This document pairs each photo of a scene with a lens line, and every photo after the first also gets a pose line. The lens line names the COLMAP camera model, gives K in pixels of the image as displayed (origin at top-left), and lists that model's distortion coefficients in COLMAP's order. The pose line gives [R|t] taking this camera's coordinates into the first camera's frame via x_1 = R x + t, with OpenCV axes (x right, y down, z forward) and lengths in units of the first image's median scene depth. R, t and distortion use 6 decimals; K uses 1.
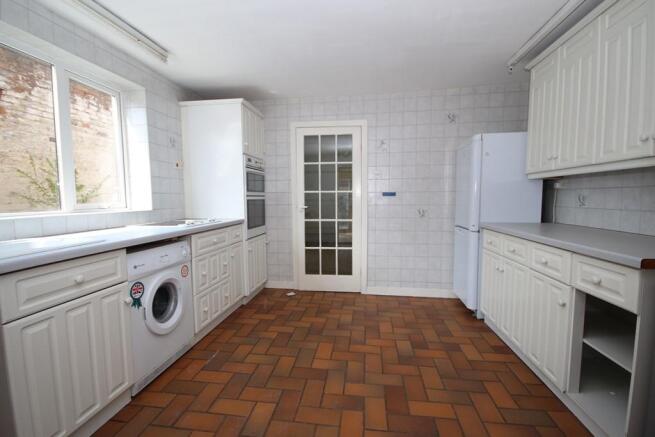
lens RADIAL K [[303.6, 0, 326.8], [0, 303.6, 220.0], [0, 0, 1]] dist [-0.004571, -0.000435]
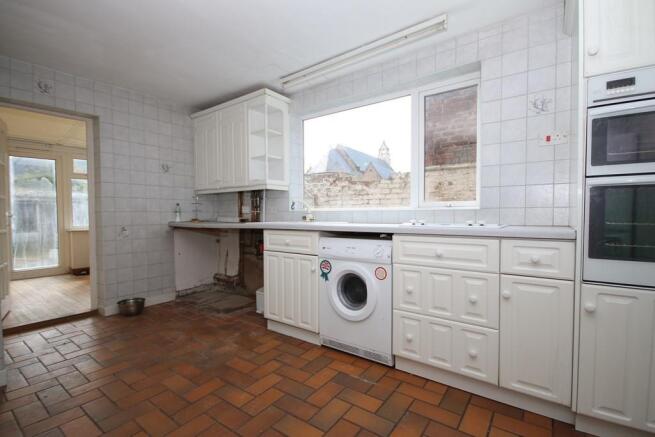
lens RADIAL K [[303.6, 0, 326.7], [0, 303.6, 221.6], [0, 0, 1]] dist [-0.004571, -0.000435]
pose [[-0.488568, 0.031072, -0.871972, 0.482867], [-0.055930, 0.996195, 0.066837, -0.045359], [0.870731, 0.081424, -0.484971, 1.566990]]
